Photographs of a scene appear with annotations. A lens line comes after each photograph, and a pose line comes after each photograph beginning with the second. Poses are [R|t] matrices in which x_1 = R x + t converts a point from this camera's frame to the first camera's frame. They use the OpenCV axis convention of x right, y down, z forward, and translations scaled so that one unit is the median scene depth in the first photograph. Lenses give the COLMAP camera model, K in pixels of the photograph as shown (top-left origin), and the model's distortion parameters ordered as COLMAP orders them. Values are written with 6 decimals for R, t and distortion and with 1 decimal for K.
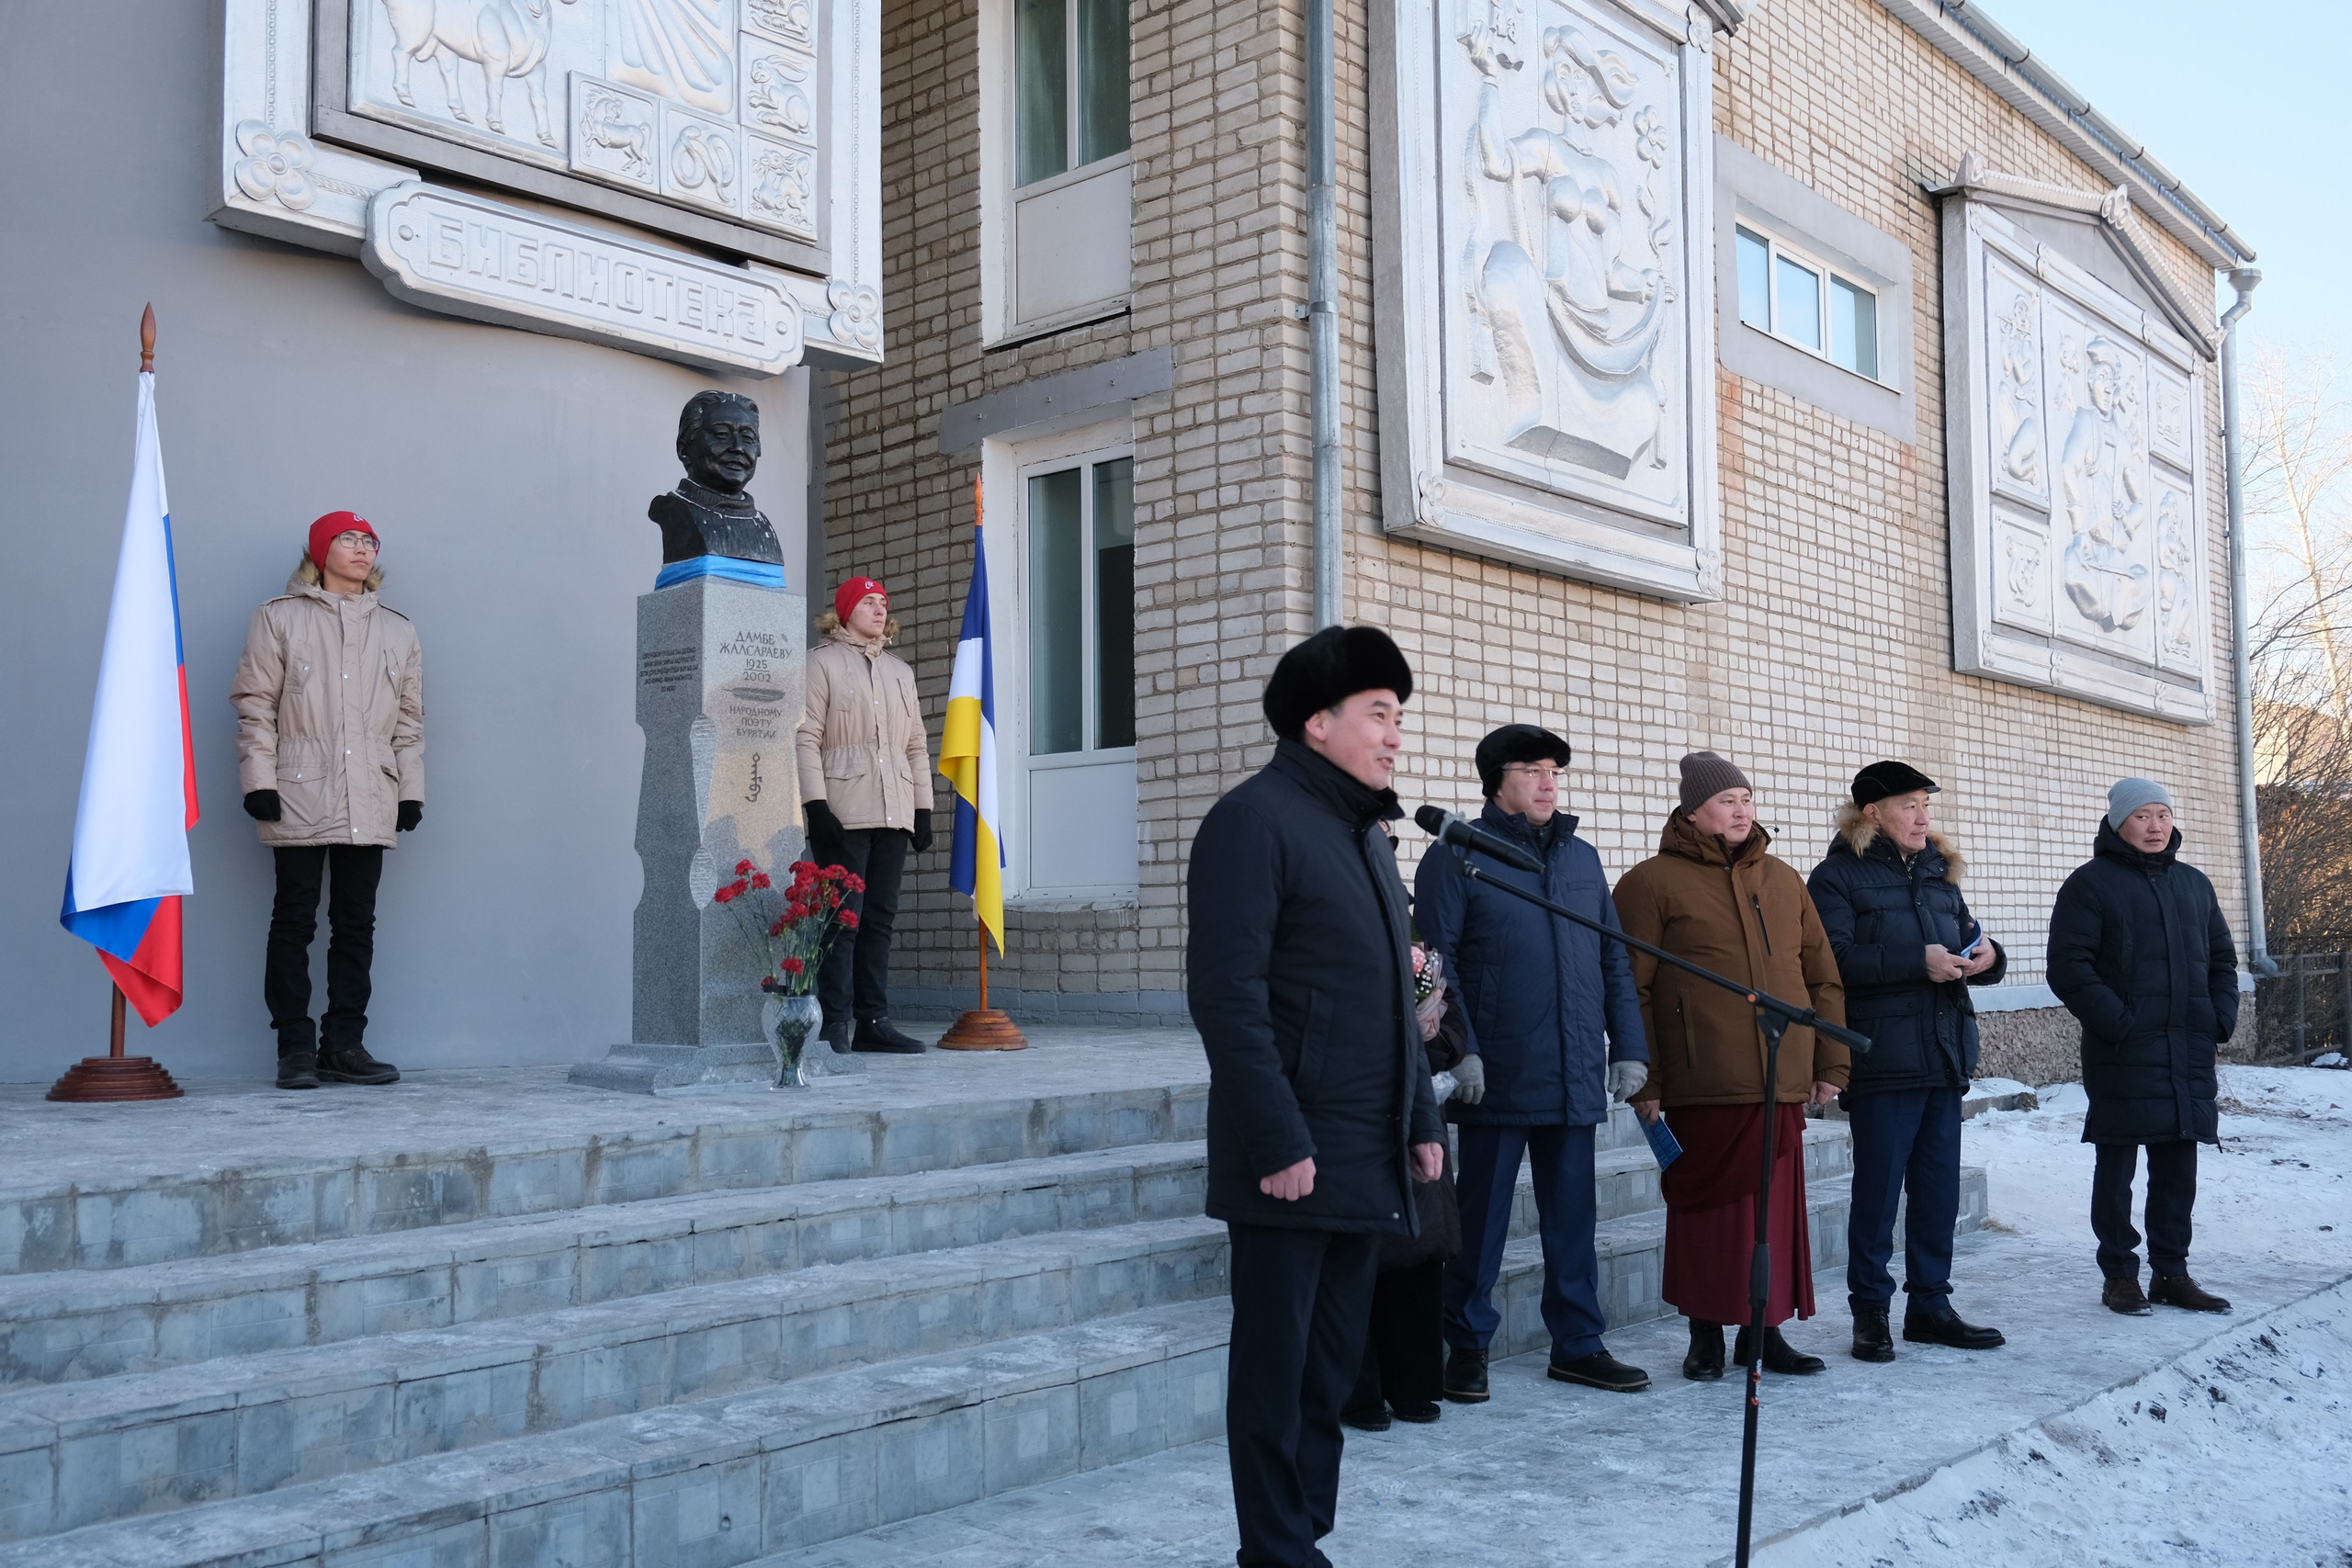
lens RADIAL K [[2101.9, 0, 1176.0], [0, 2101.9, 784.0], [0, 0, 1]] dist [-0.017106, -0.007649]
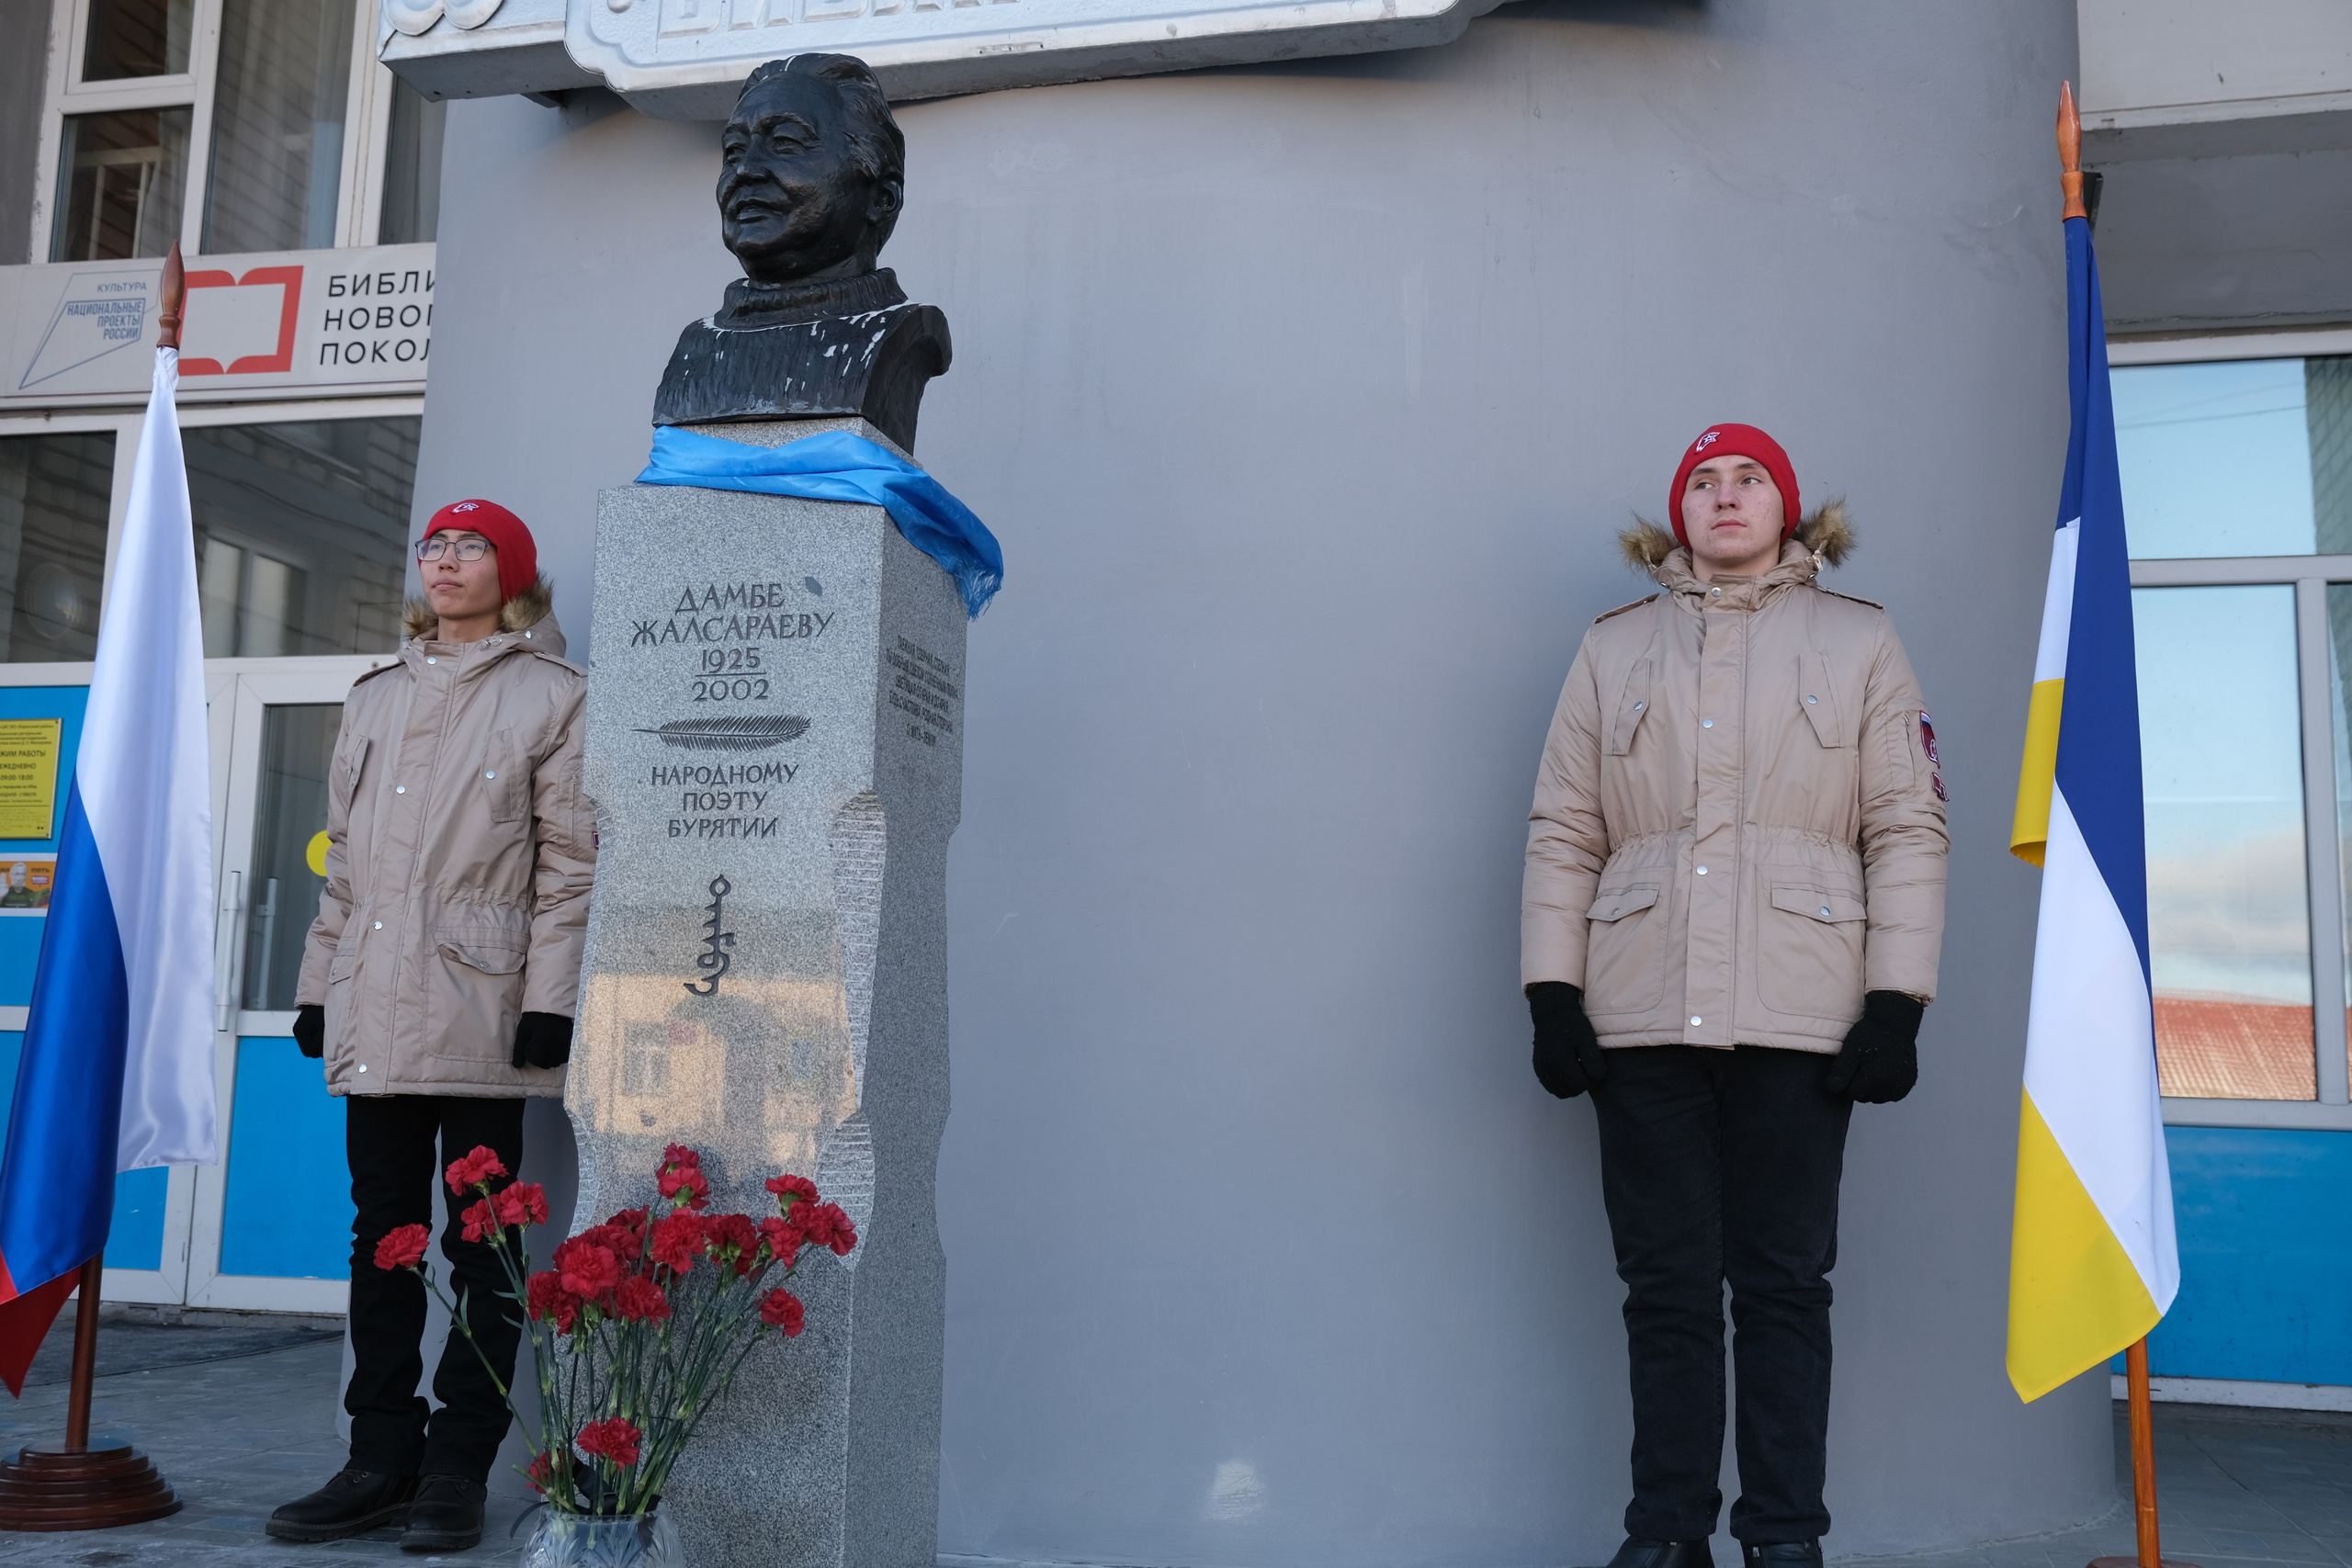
lens RADIAL K [[2422.5, 0, 1135.2], [0, 2422.5, 742.2], [0, 0, 1]] dist [-0.005887, 0.029916]
pose [[0.451260, -0.122079, -0.884003, 0.168262], [0.034144, 0.992235, -0.119596, 0.012308], [0.891739, 0.023786, 0.451925, 0.565182]]
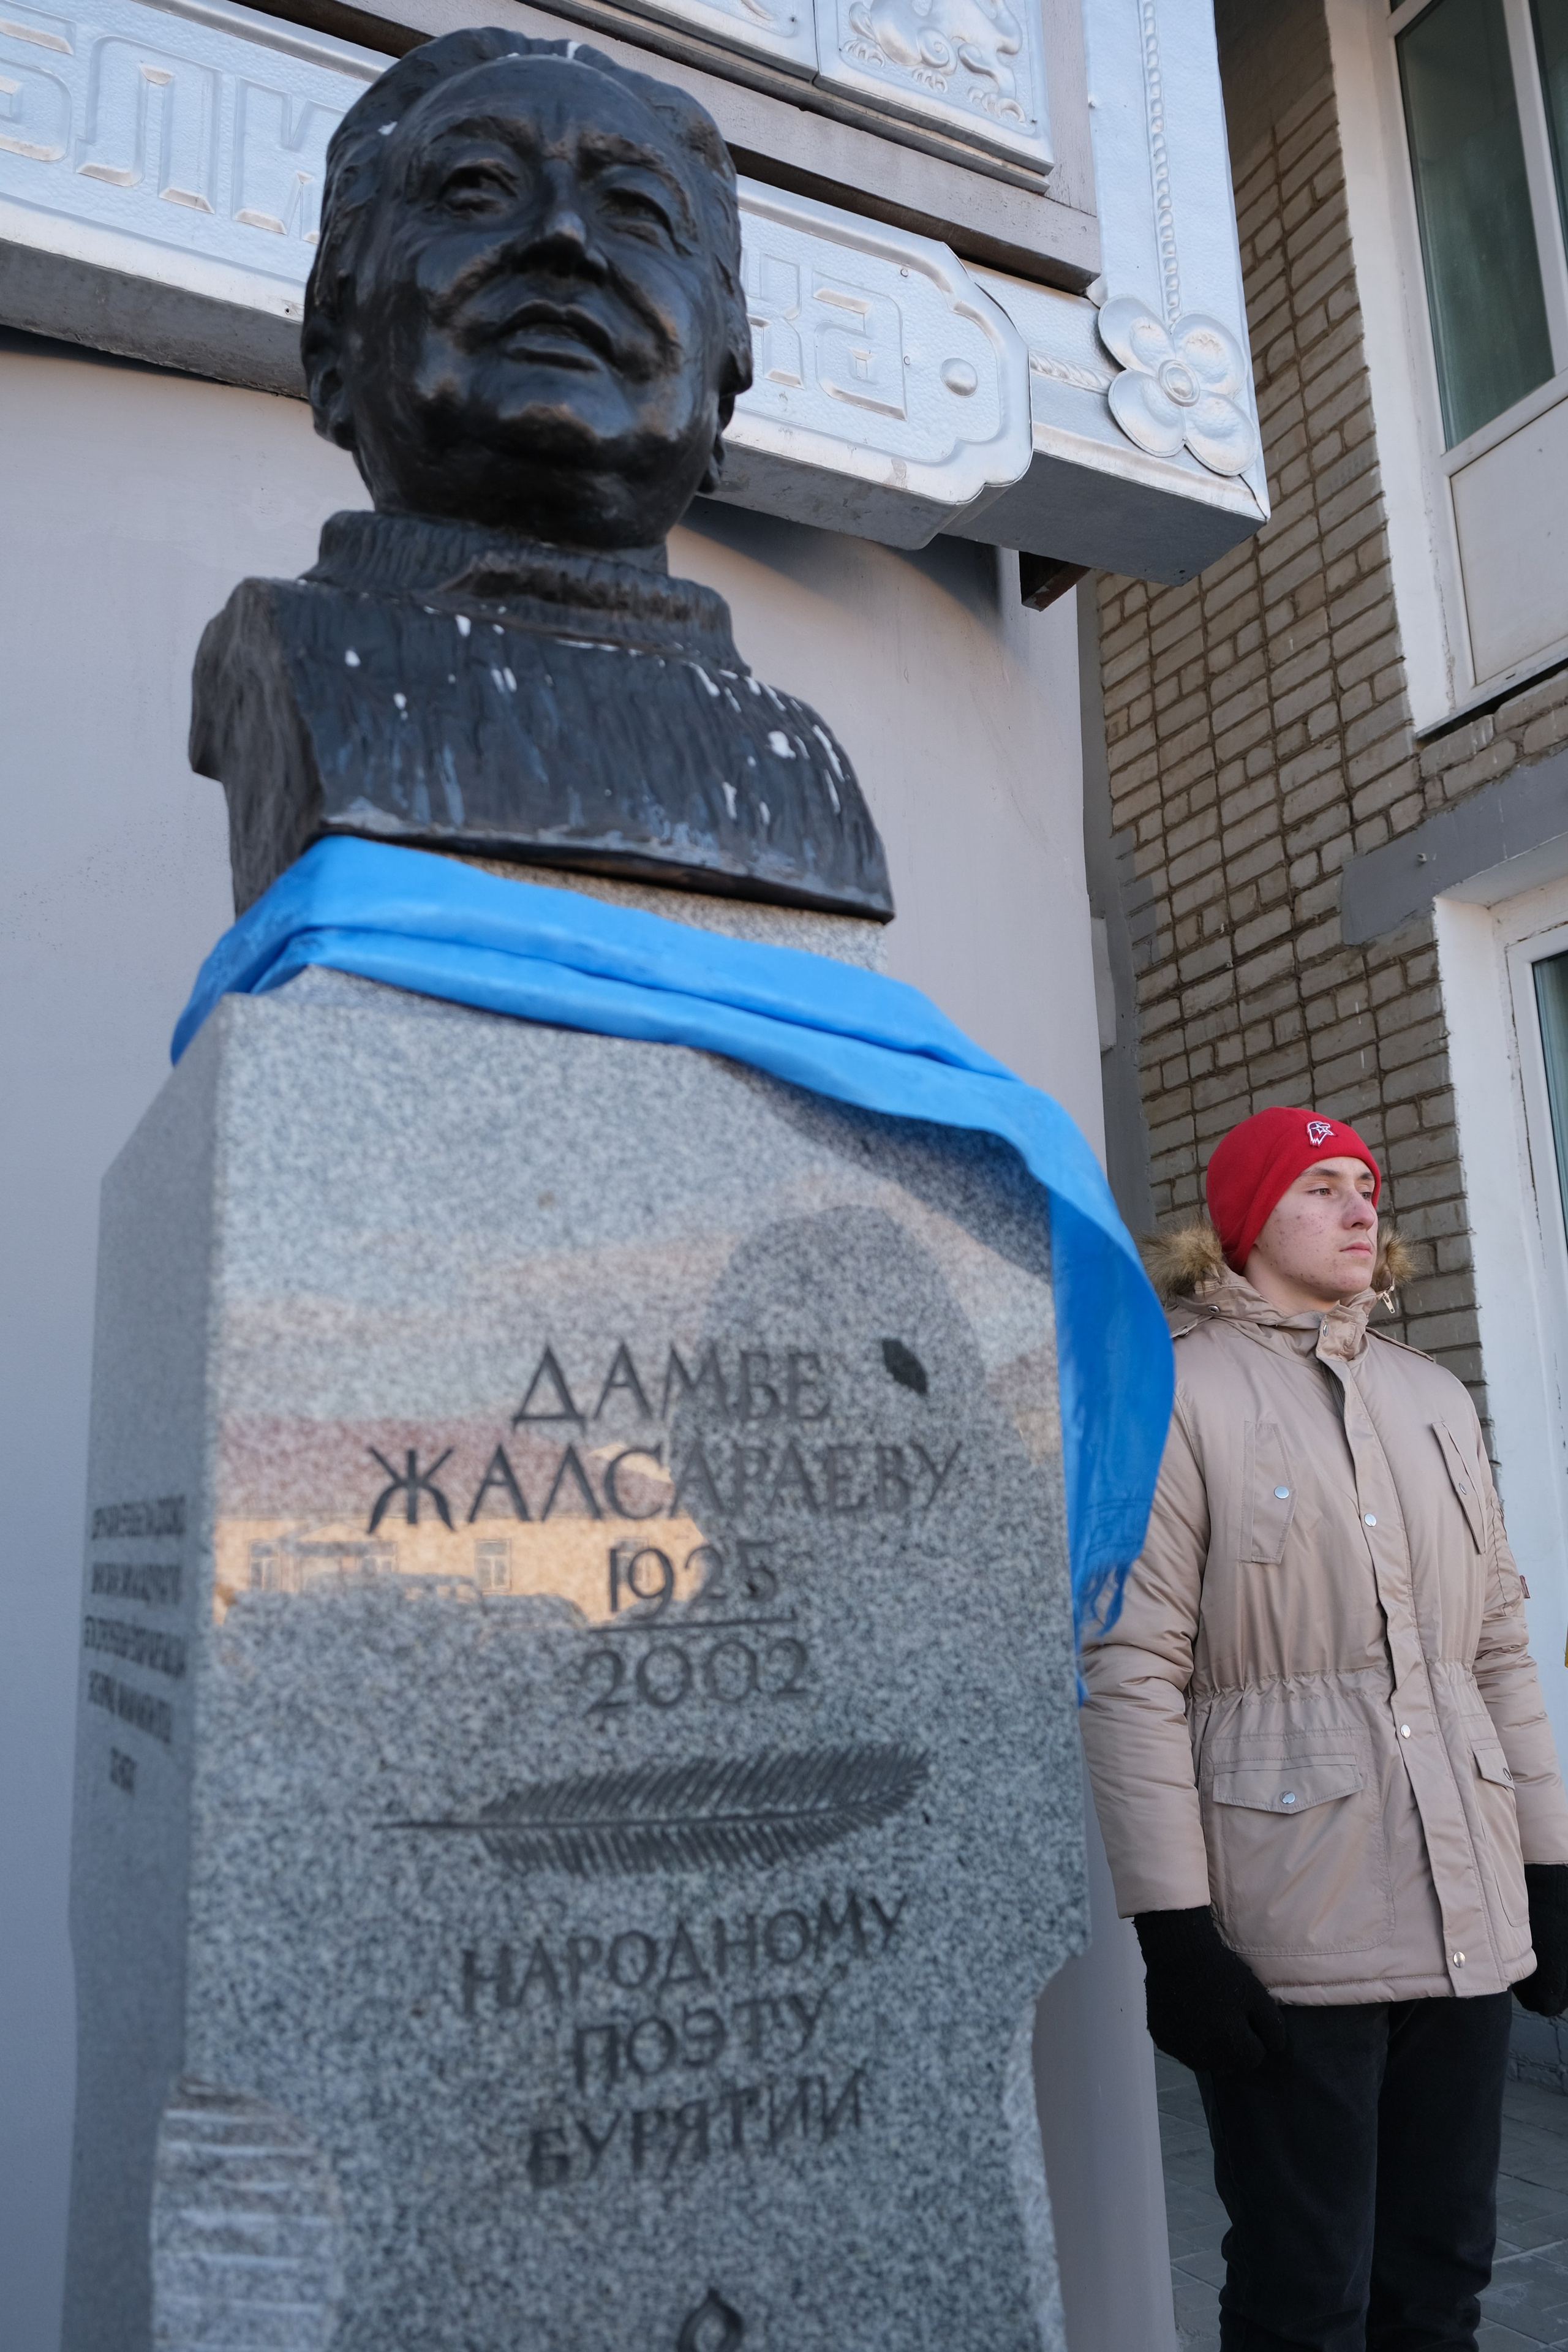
lens RADIAL K [[1830.9, 0, 790.5], [0, 1830.9, 1184.2], [0, 0, 1]] dist [-0.042640, 0.062312]
pose [[0.932767, -0.091490, -0.348677, -0.099010], [0.045779, 0.989489, -0.137168, -0.043449], [0.357562, 0.111984, 0.927151, 0.587054]]
